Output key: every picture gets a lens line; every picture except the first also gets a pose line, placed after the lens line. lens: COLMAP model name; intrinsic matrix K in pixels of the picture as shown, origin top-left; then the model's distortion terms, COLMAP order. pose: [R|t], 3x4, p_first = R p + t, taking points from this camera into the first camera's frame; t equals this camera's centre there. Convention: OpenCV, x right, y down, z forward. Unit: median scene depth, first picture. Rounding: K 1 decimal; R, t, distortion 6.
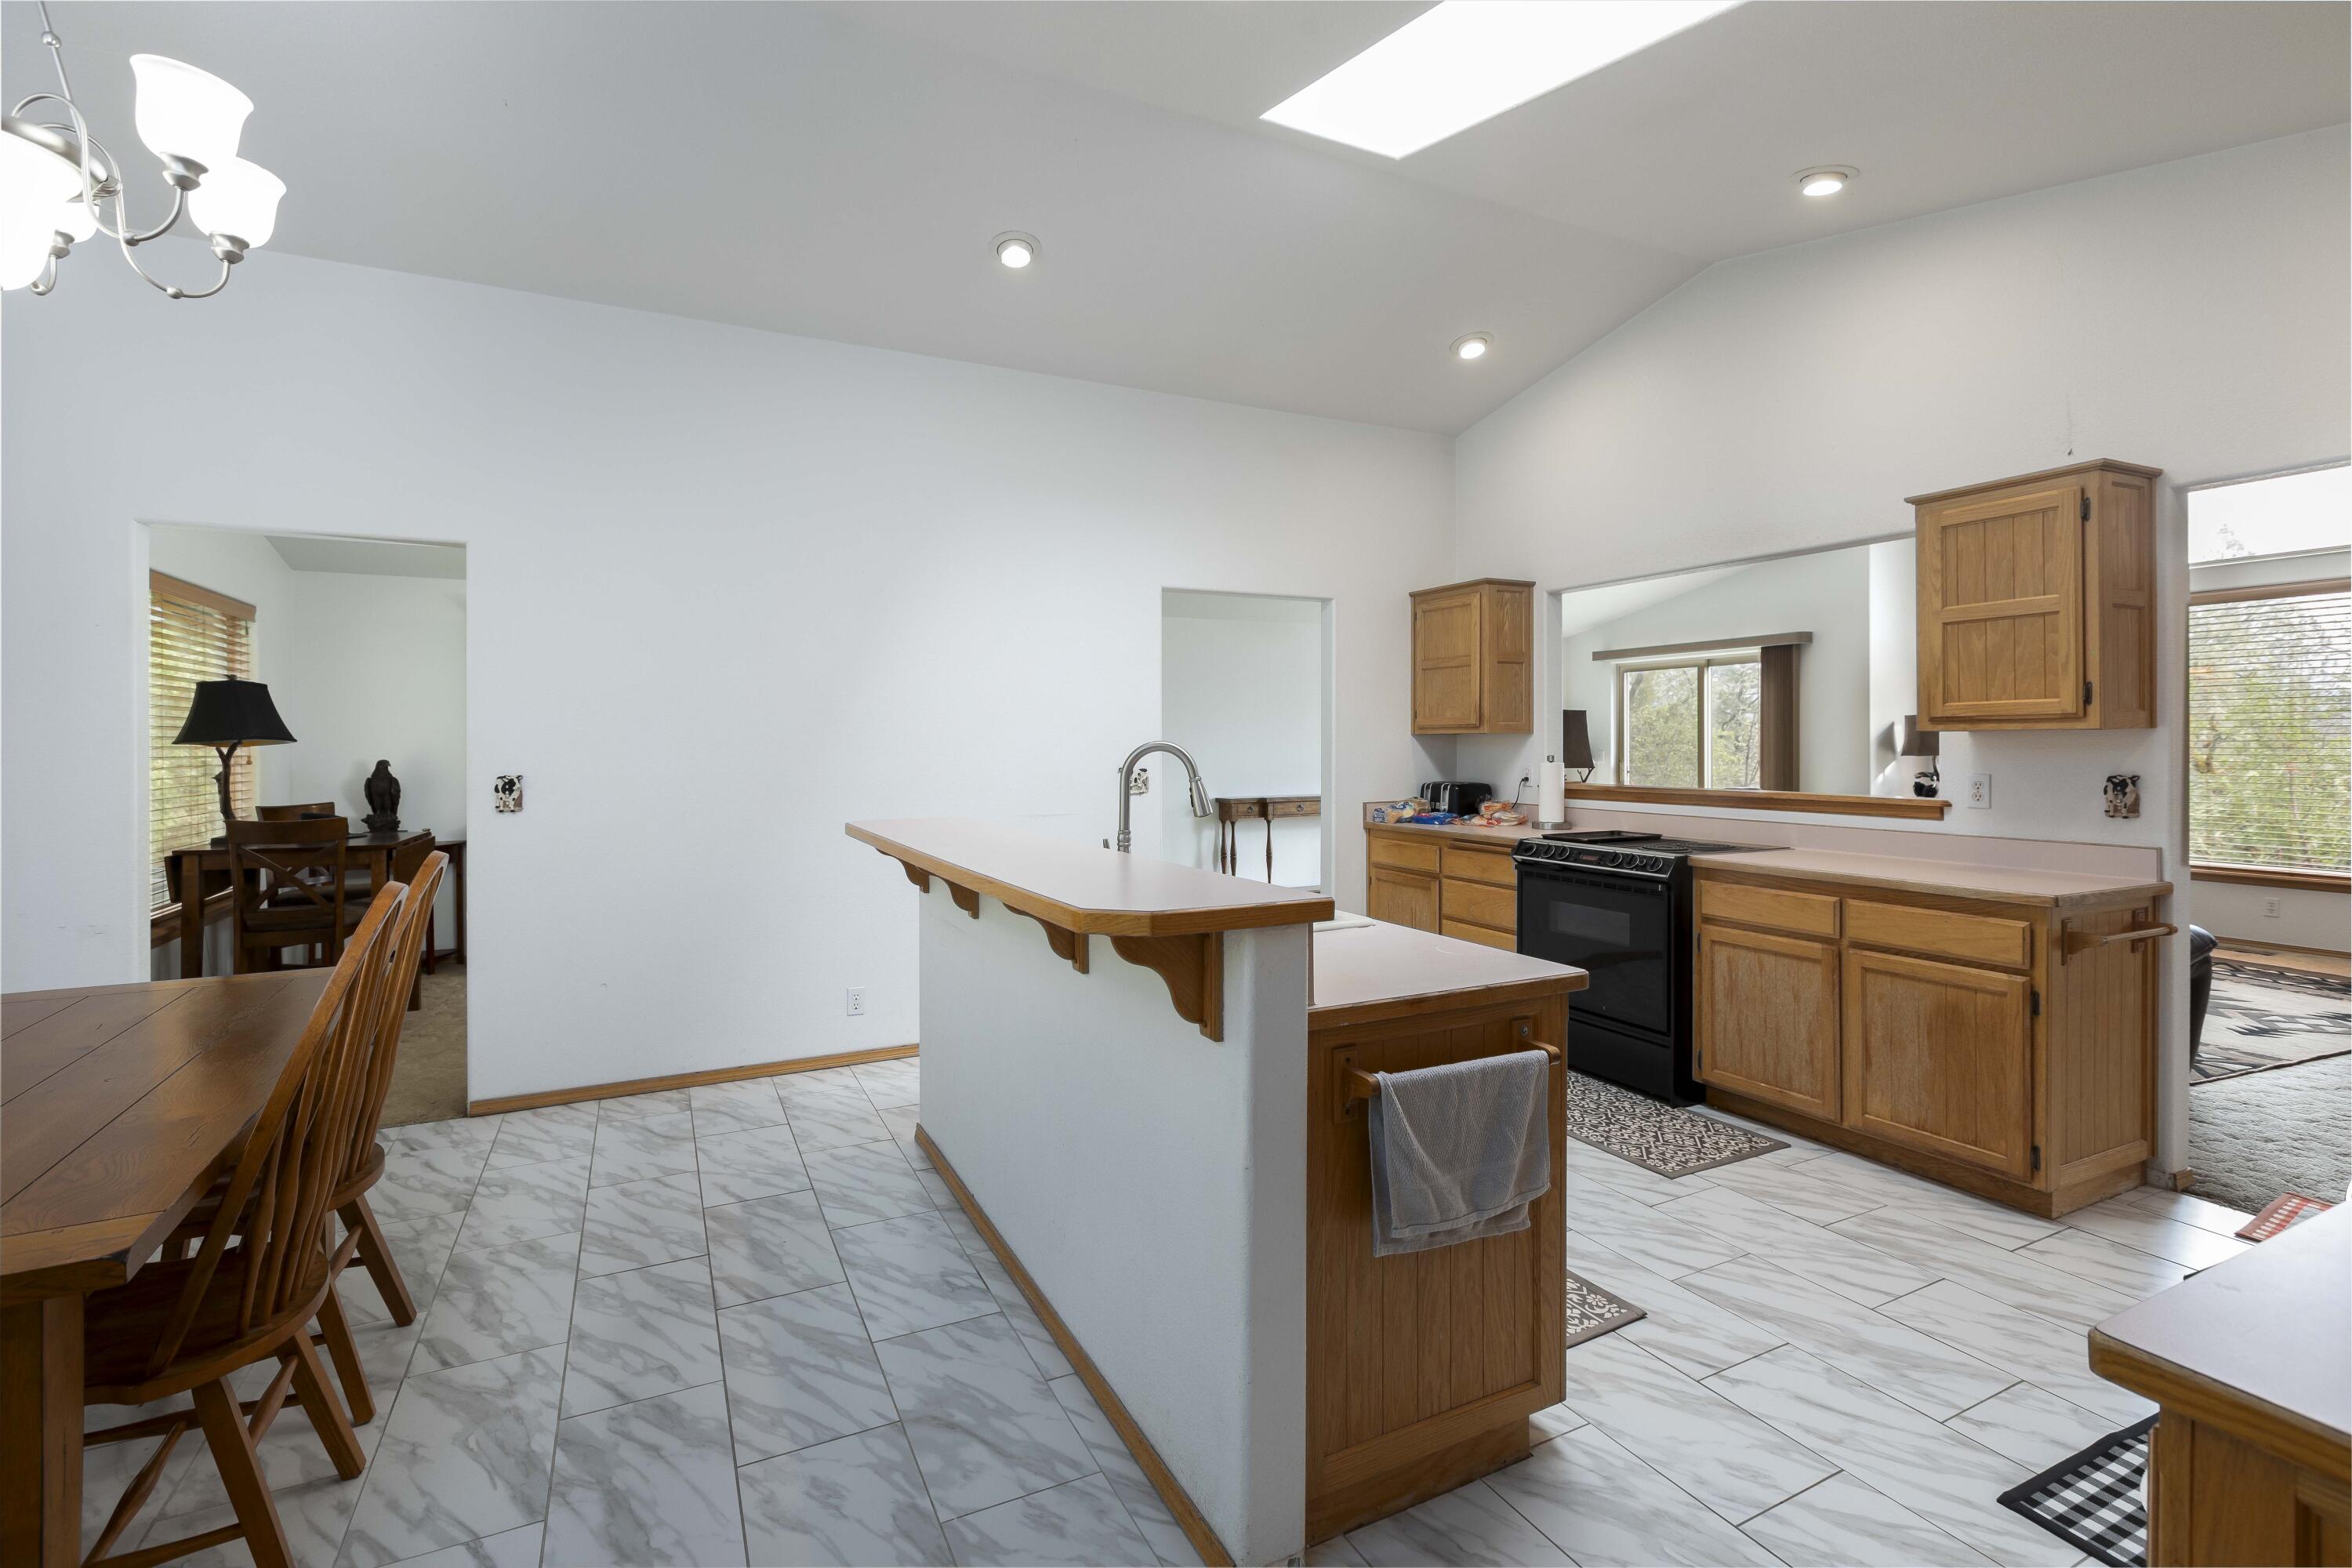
lens RADIAL K [[1054.3, 0, 1170.4], [0, 1054.3, 754.4], [0, 0, 1]] dist [0.001274, -0.000686]
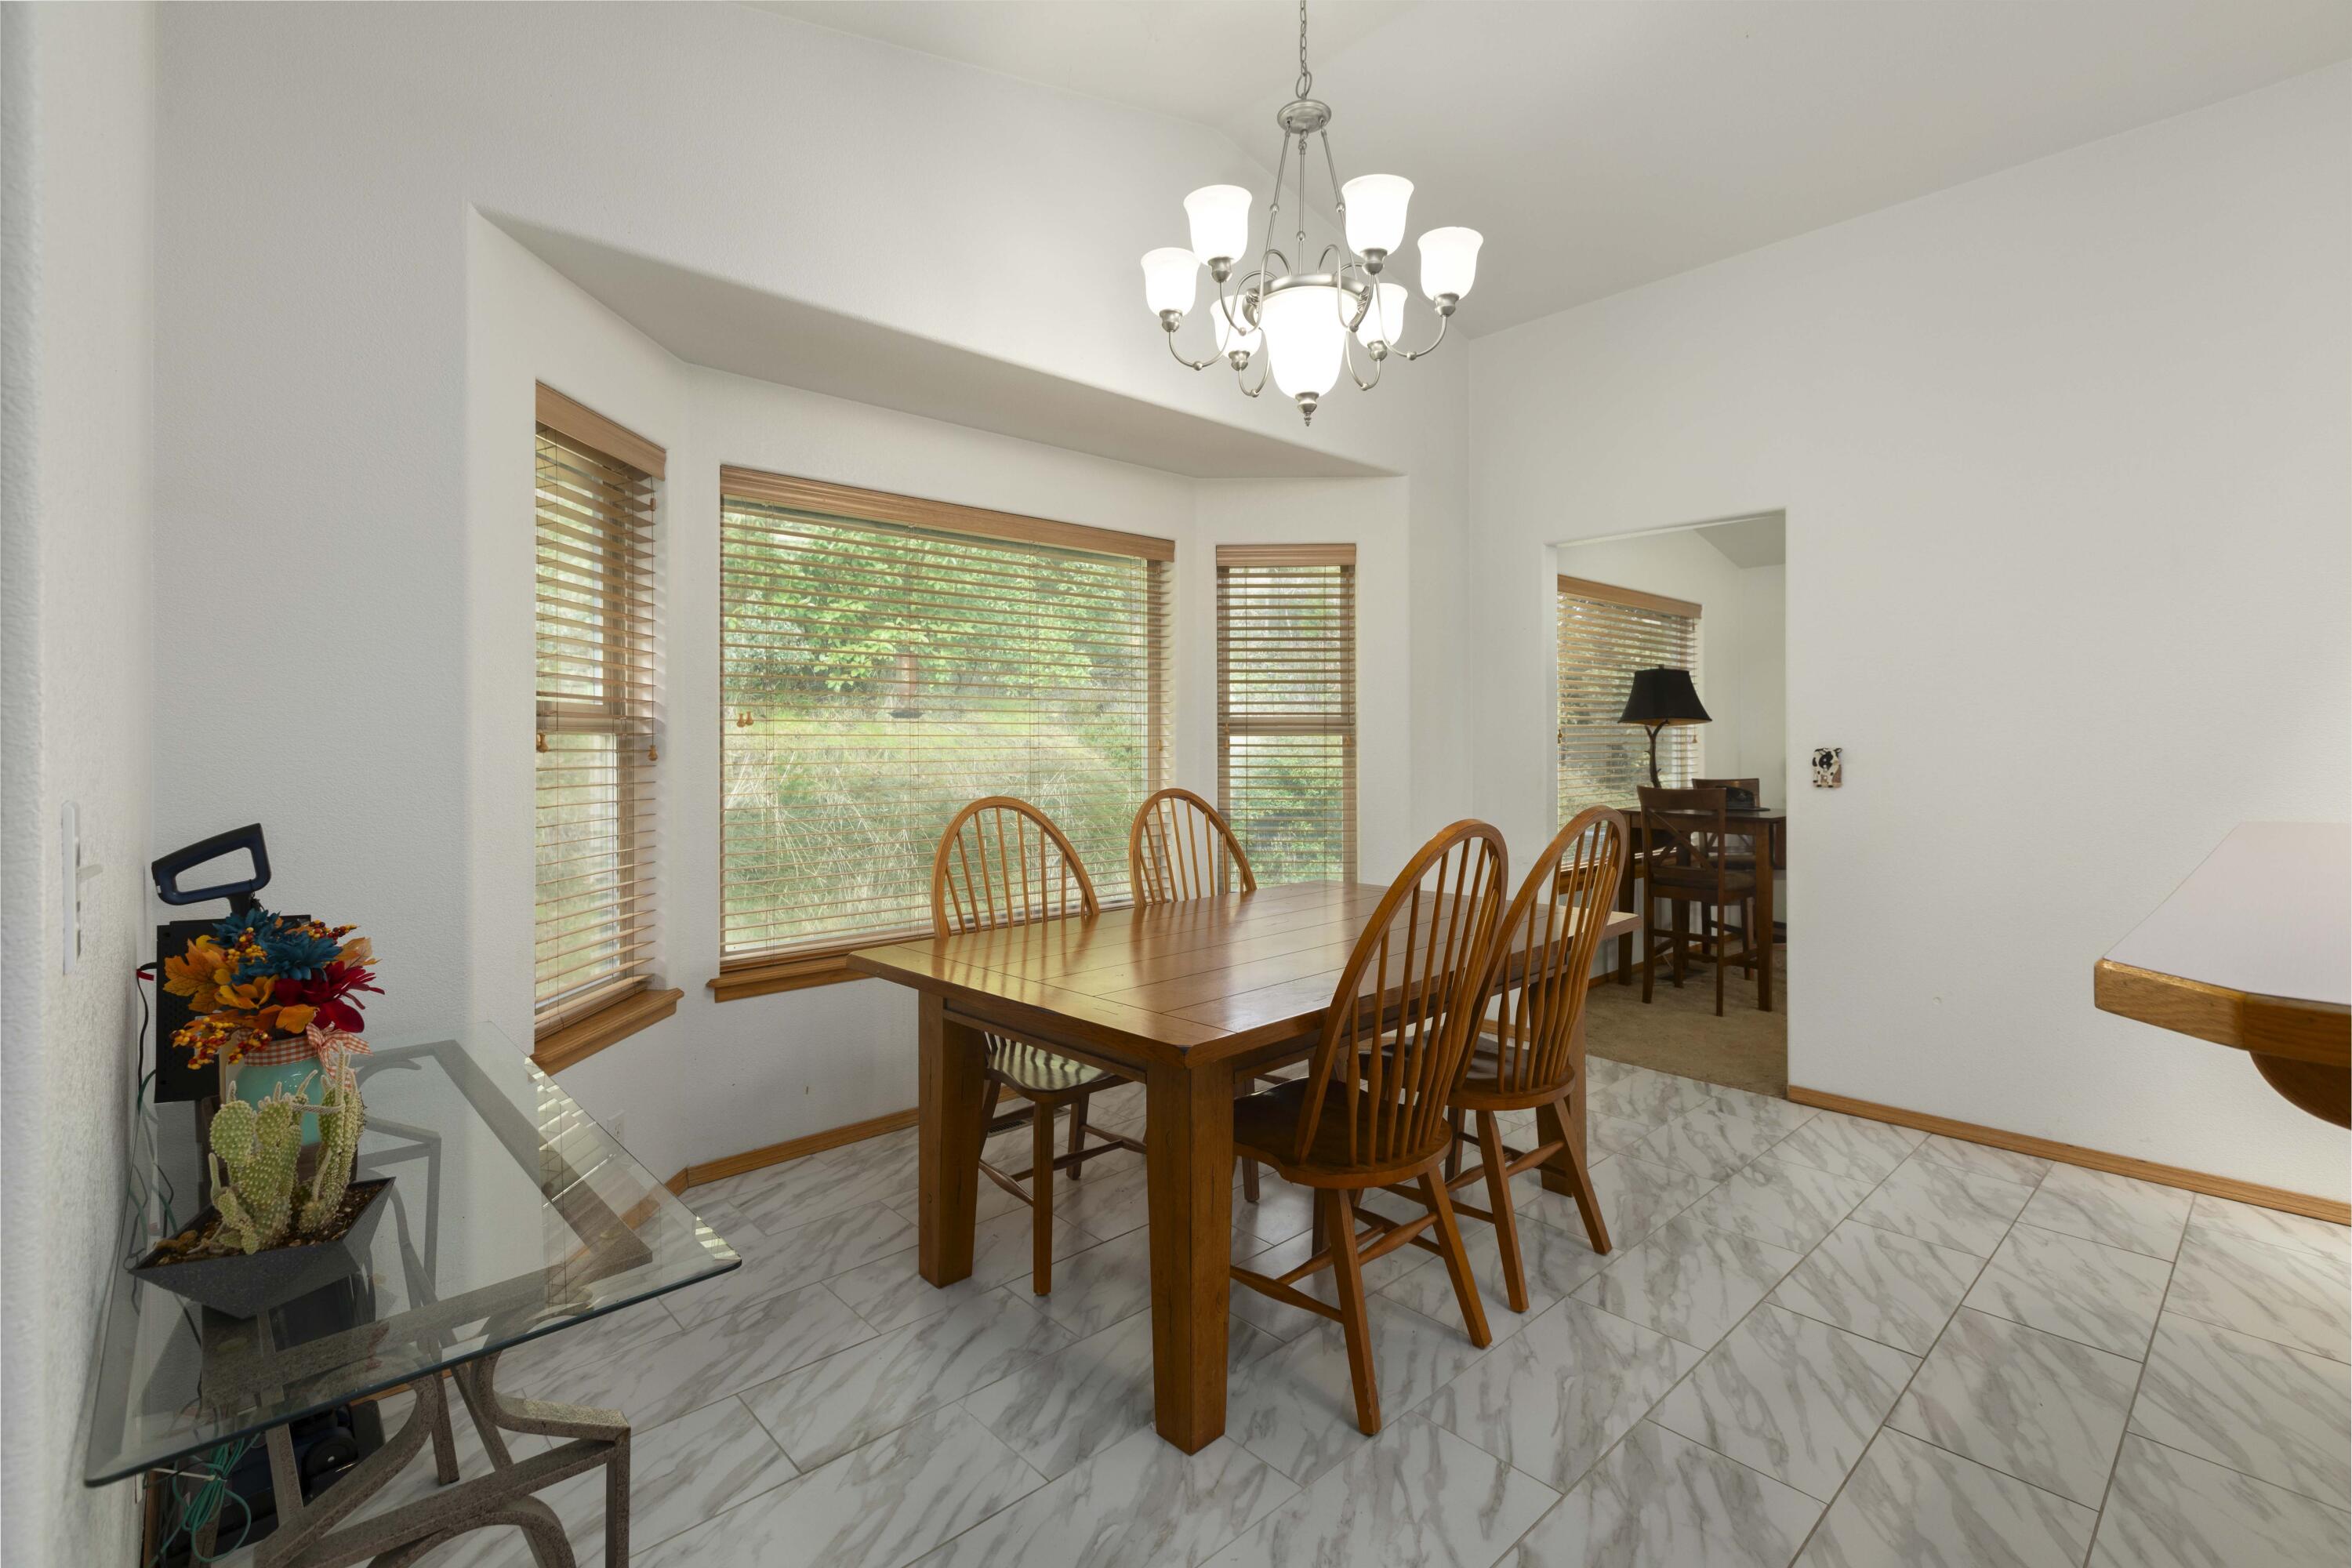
lens RADIAL K [[1062.3, 0, 1173.2], [0, 1062.3, 731.0], [0, 0, 1]] dist [0.001561, -0.000235]
pose [[0.279900, -0.006470, -0.960007, 0.154116], [-0.011286, 0.999886, -0.010029, 0.027926], [0.959963, 0.013642, 0.279795, 0.240785]]
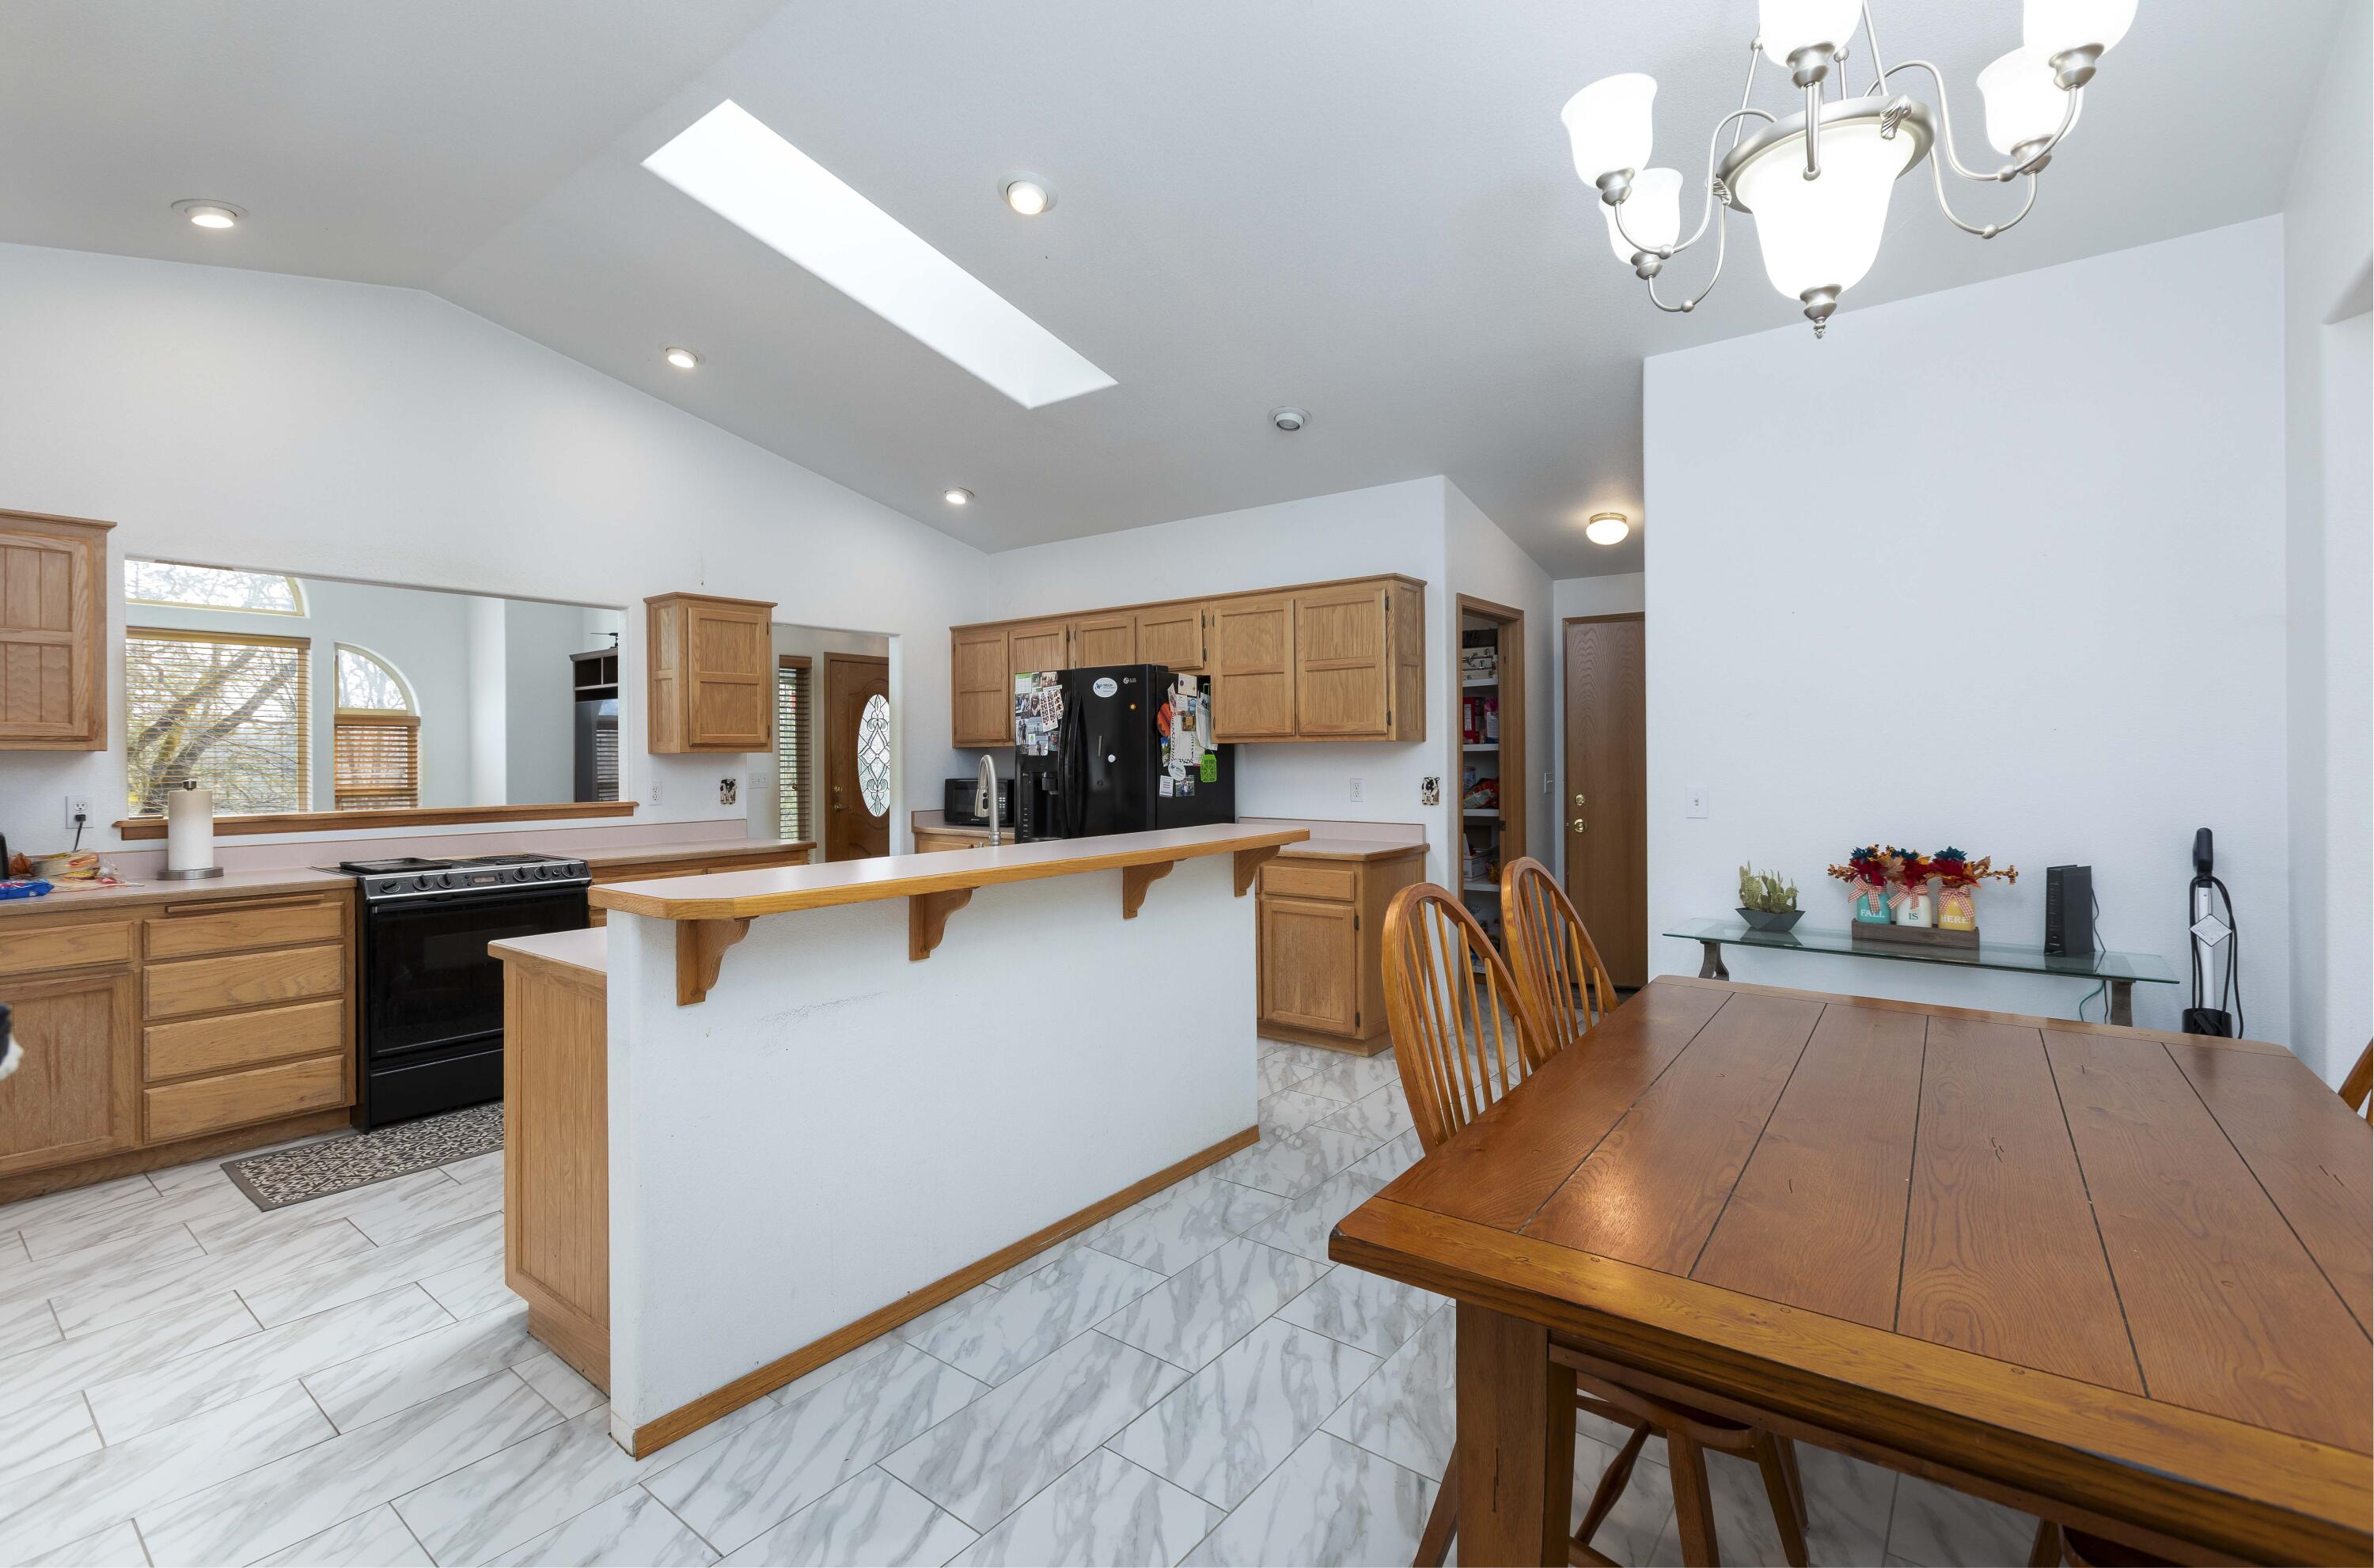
lens RADIAL K [[1063.6, 0, 1156.3], [0, 1063.6, 755.3], [0, 0, 1]] dist [-0.000714, -0.004926]
pose [[-0.417561, 0.006192, 0.908628, -1.099711], [0.019724, 0.999803, 0.002251, -0.010303], [-0.908435, 0.018862, -0.417600, 1.229041]]
